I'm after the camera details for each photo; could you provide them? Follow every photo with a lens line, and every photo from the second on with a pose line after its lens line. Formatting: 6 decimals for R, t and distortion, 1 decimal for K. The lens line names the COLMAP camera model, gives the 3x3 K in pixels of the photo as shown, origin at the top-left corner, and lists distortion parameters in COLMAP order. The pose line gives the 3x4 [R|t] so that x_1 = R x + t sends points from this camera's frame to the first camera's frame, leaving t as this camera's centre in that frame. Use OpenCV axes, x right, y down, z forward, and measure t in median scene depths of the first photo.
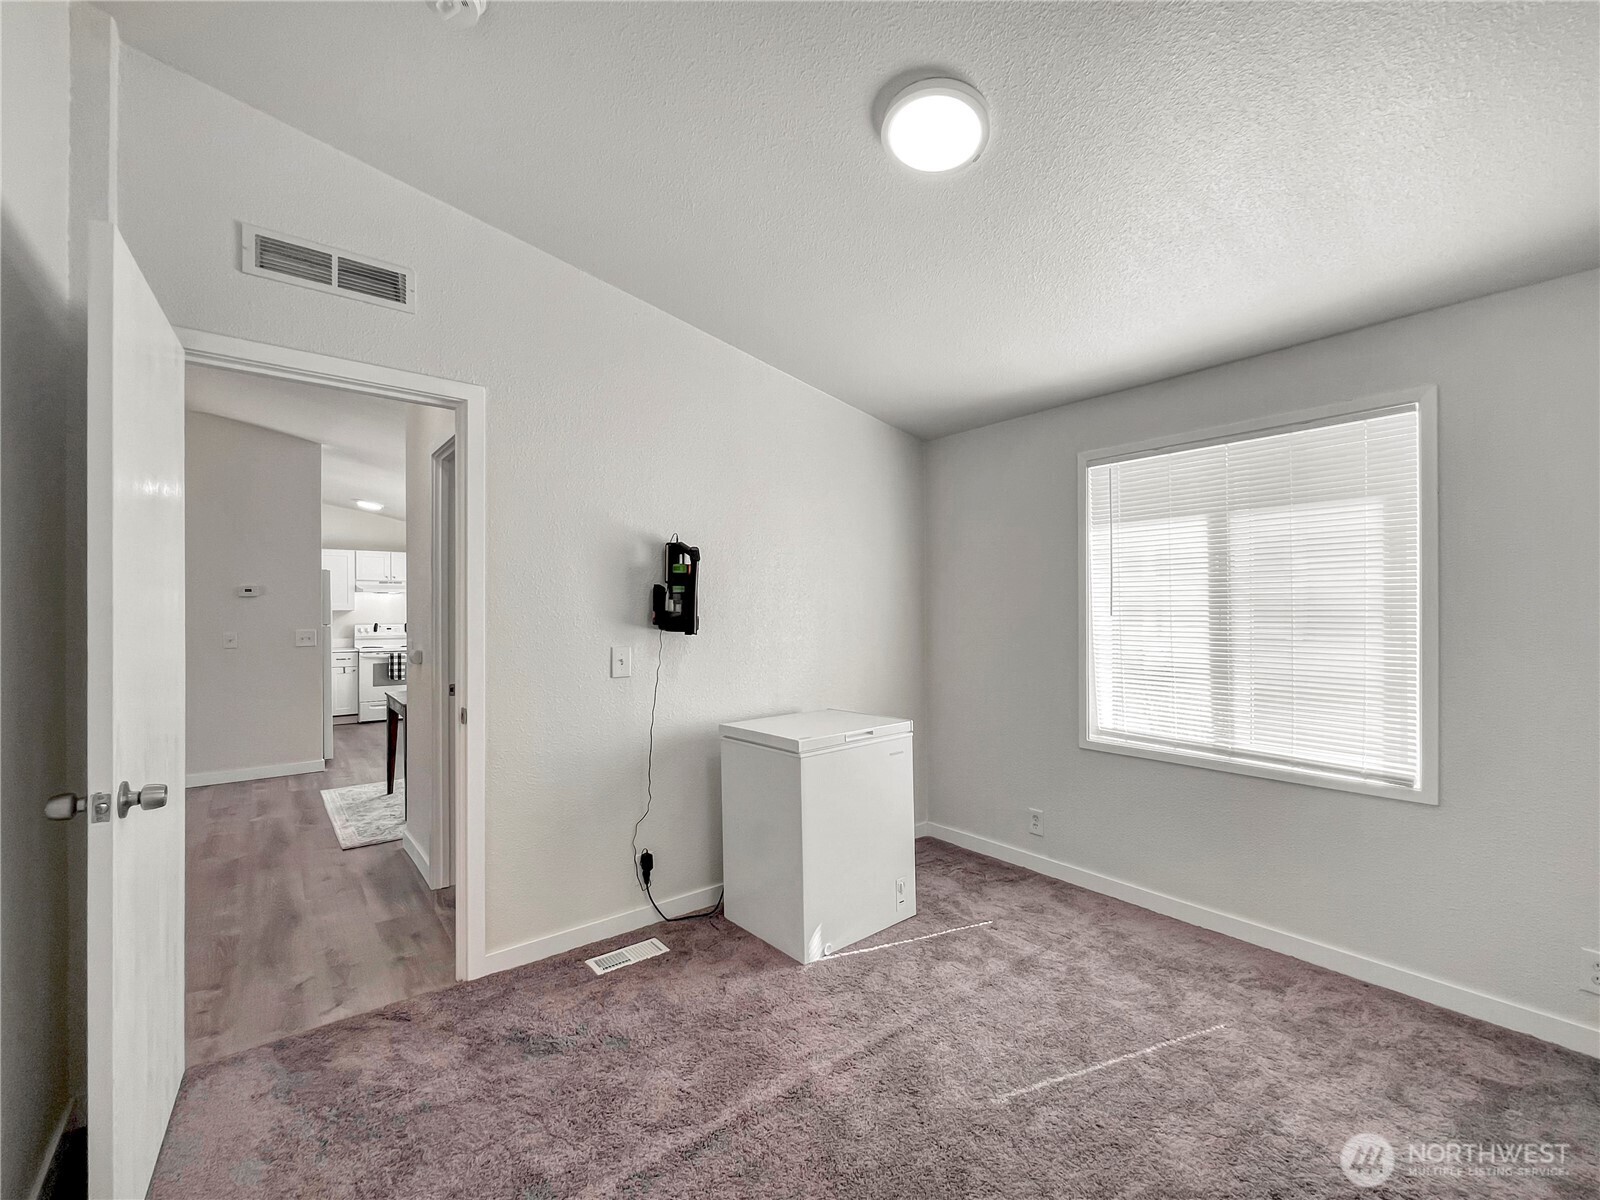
lens RADIAL K [[658.7, 0, 801.7], [0, 658.7, 611.3], [0, 0, 1]] dist [0.001006, 0.000124]
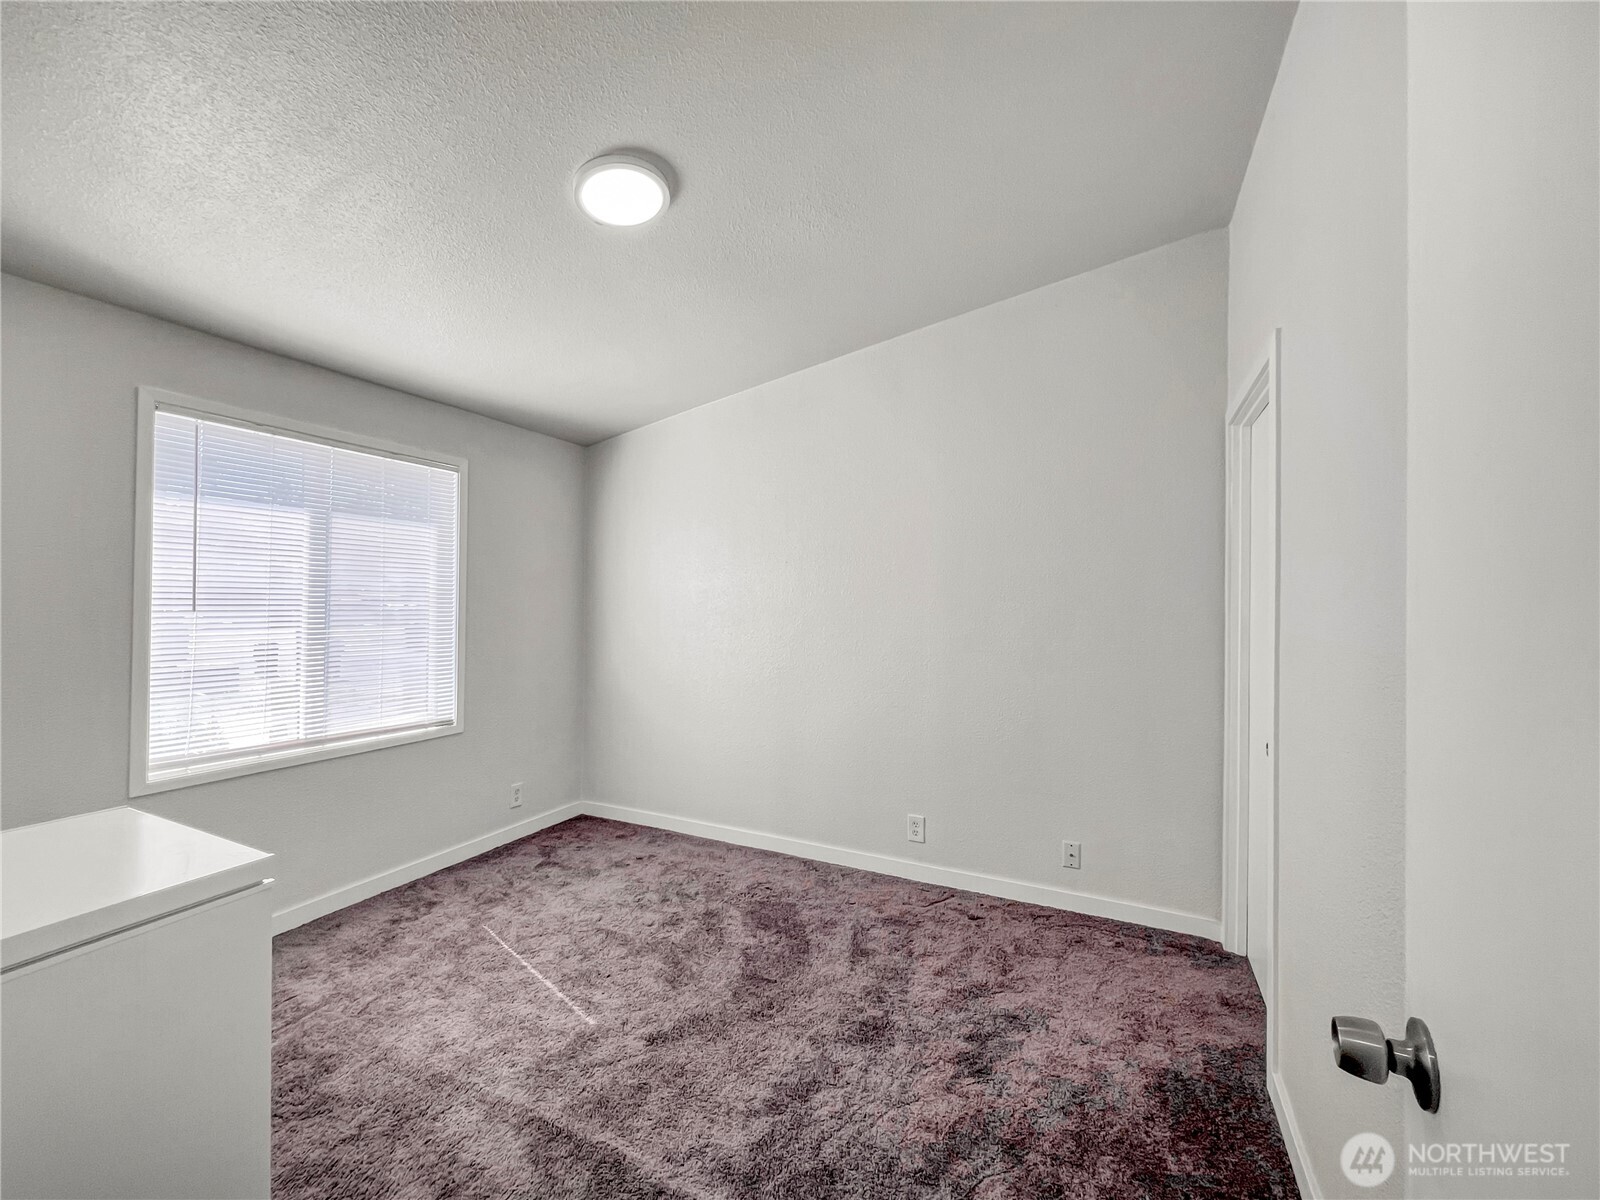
lens RADIAL K [[642.0, 0, 797.0], [0, 642.0, 595.8], [0, 0, 1]] dist [0.000978, 0.000039]
pose [[-0.419752, 0.007297, 0.907610, -0.666705], [-0.009126, 0.999883, -0.012259, -0.011853], [-0.907593, -0.013429, -0.419636, 0.842327]]
